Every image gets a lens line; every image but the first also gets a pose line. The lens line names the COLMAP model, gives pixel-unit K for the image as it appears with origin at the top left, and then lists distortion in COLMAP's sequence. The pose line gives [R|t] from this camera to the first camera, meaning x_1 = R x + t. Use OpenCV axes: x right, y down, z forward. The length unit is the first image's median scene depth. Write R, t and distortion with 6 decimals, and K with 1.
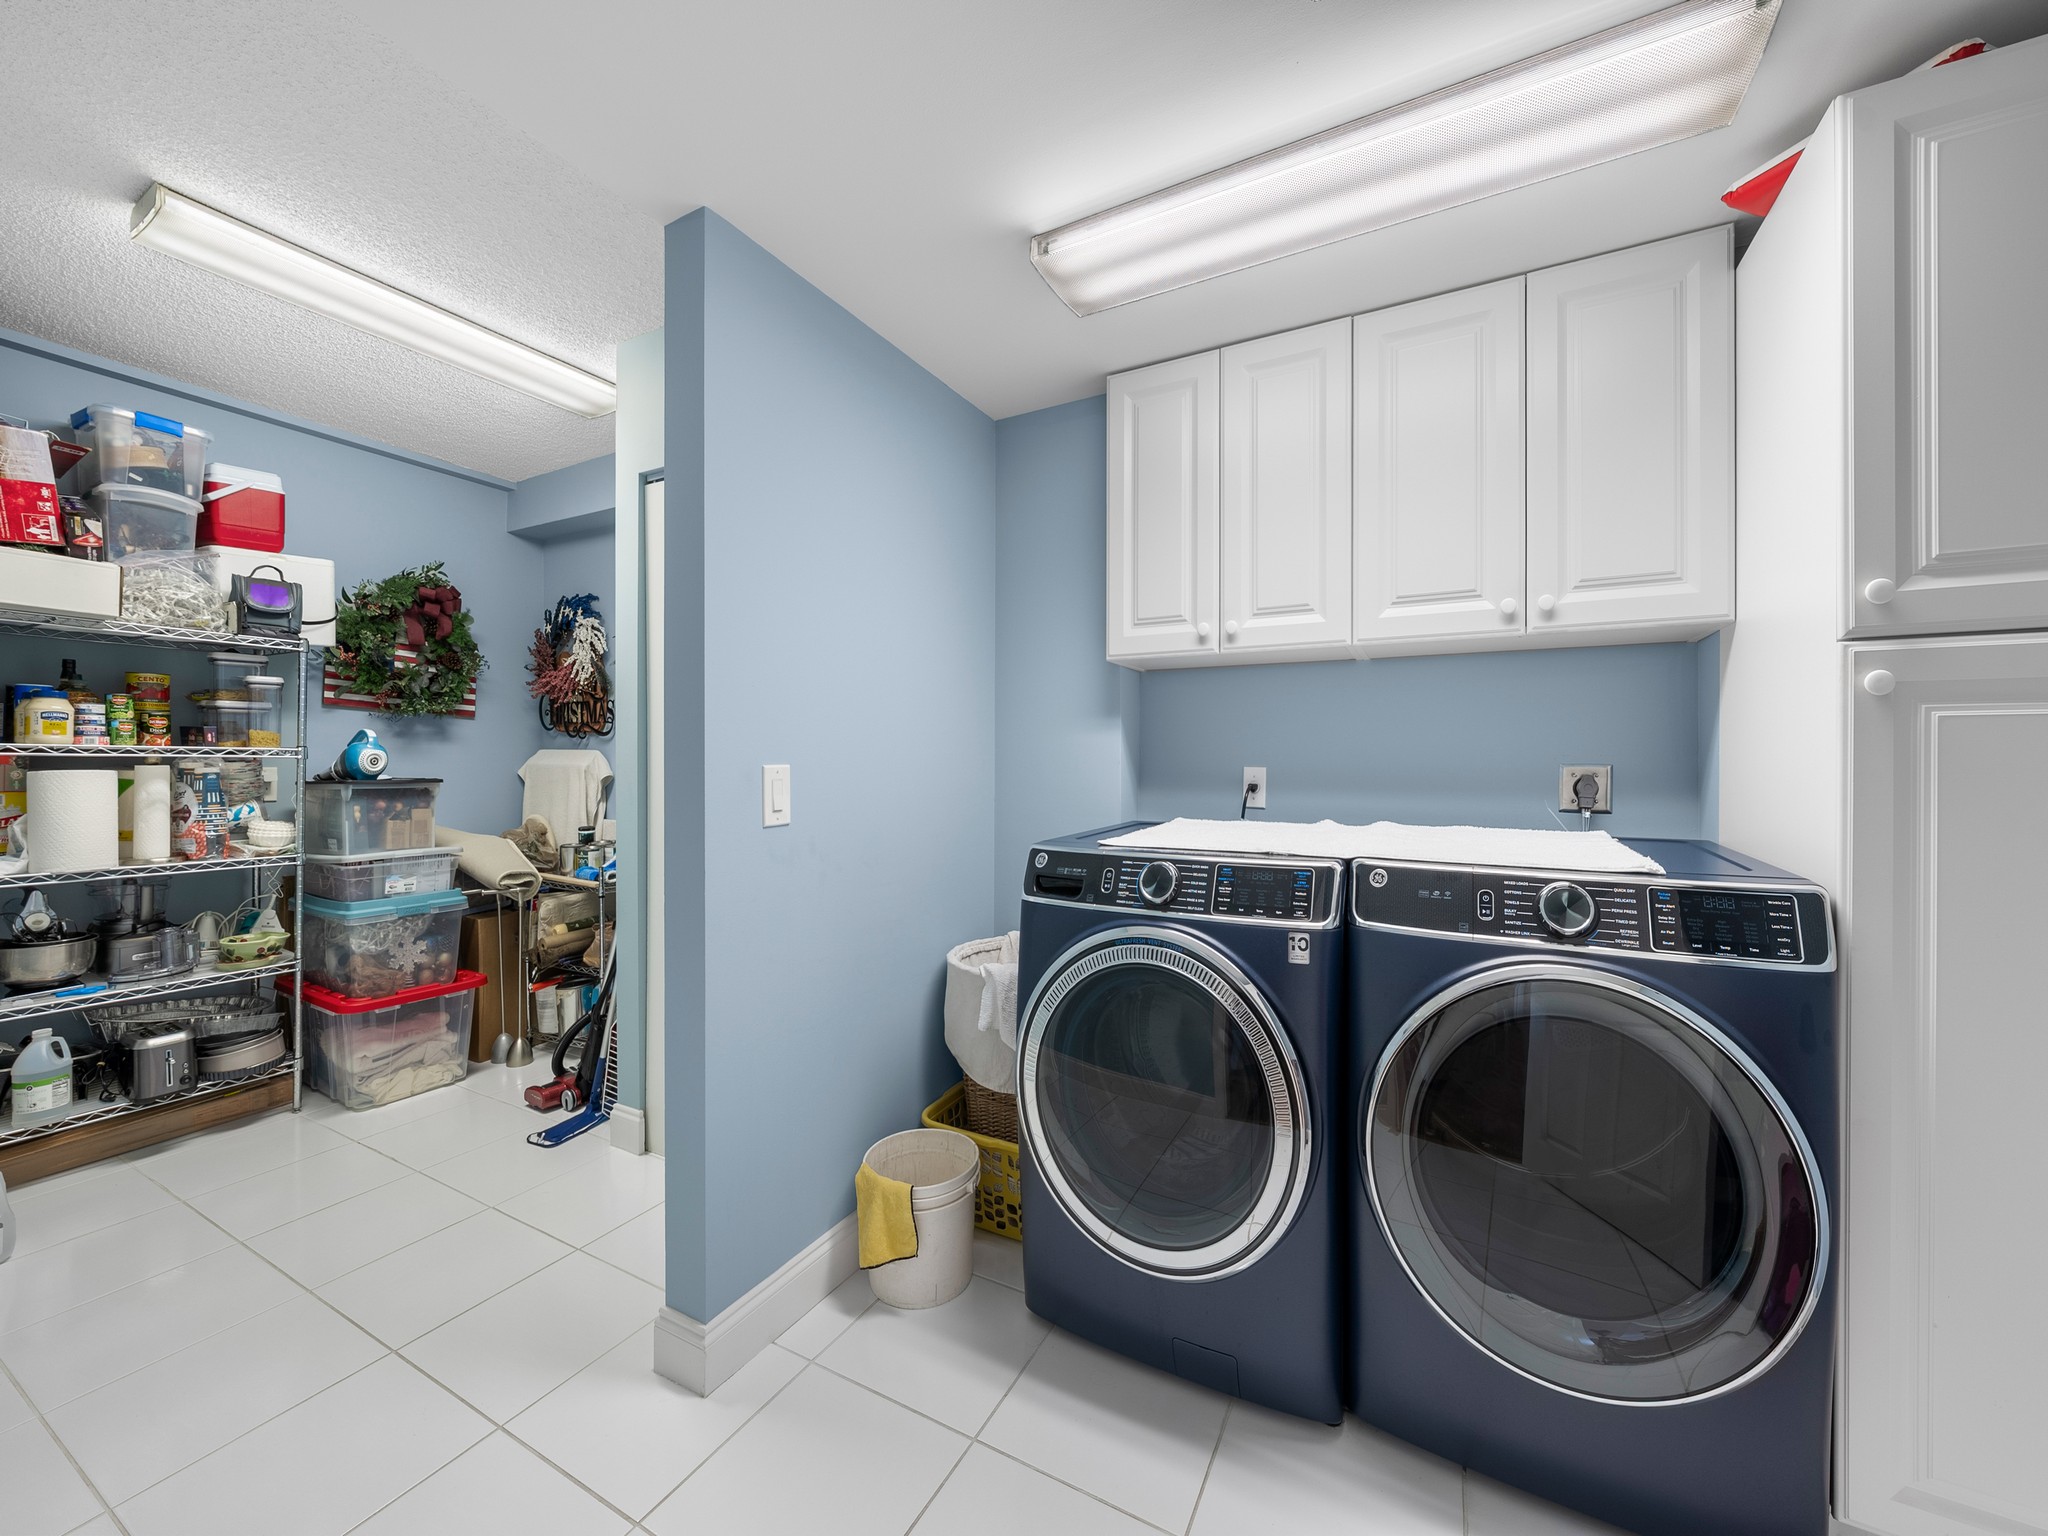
lens RADIAL K [[814.9, 0, 1056.6], [0, 814.9, 765.4], [0, 0, 1]] dist [-0.001939, 0.000498]
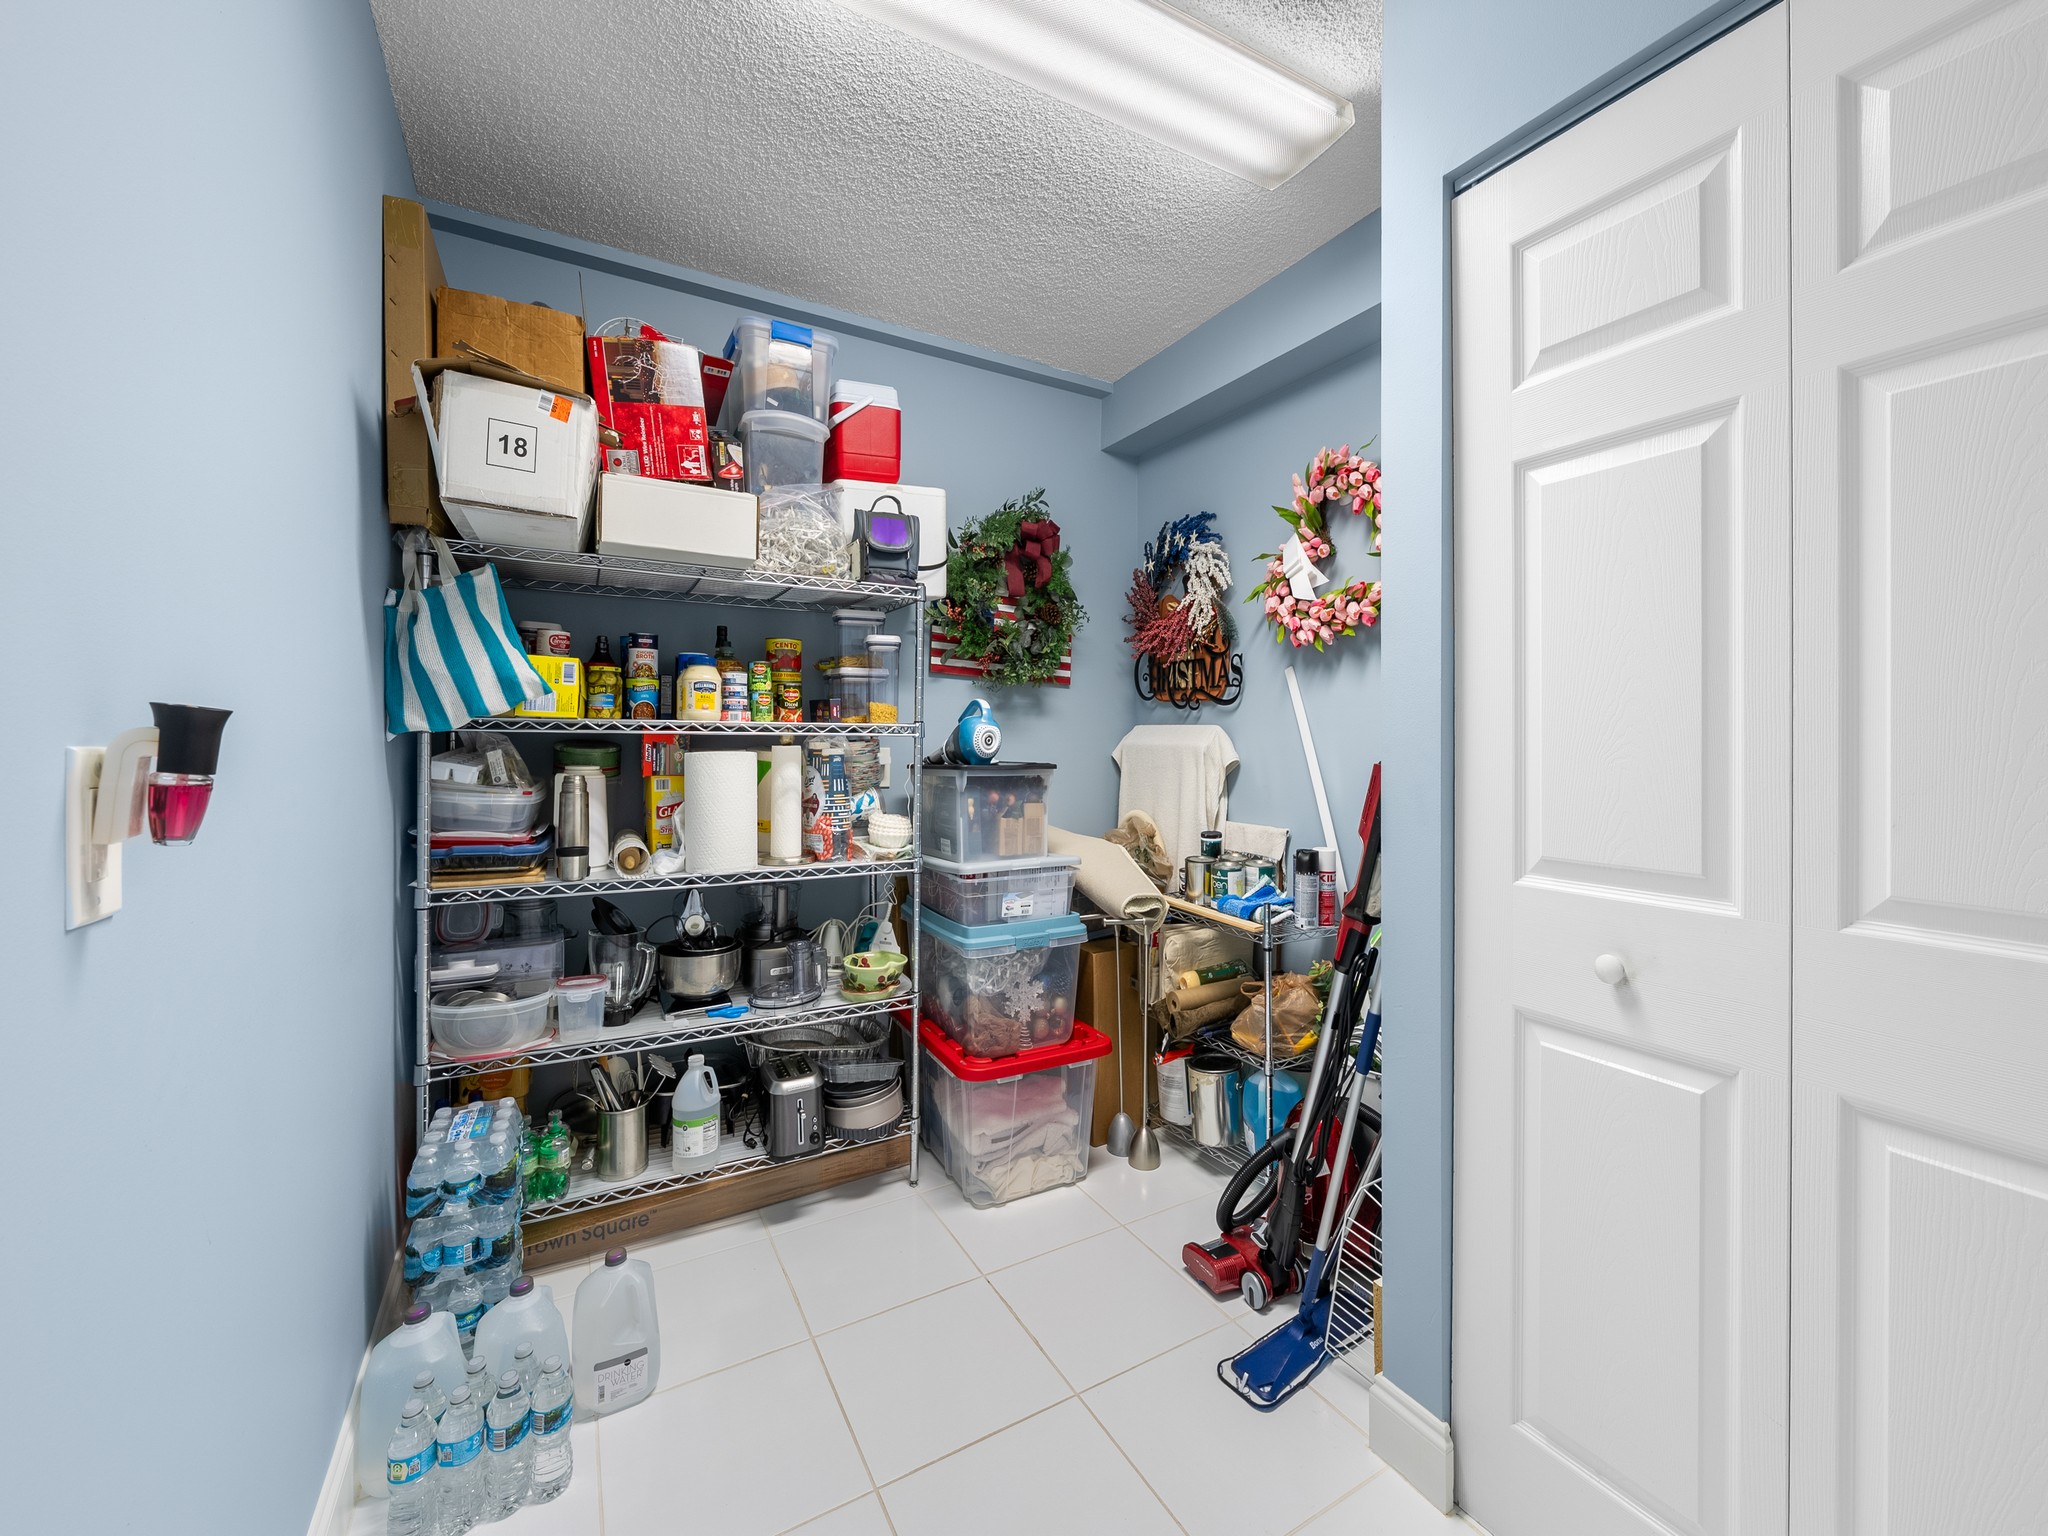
lens RADIAL K [[814.9, 0, 1018.1], [0, 814.9, 751.5], [0, 0, 1]] dist [-0.001939, 0.000498]
pose [[0.841226, 0.007218, -0.540636, -0.423481], [-0.002254, 0.999949, 0.009843, -0.002557], [0.540679, -0.007061, 0.841199, 0.391706]]
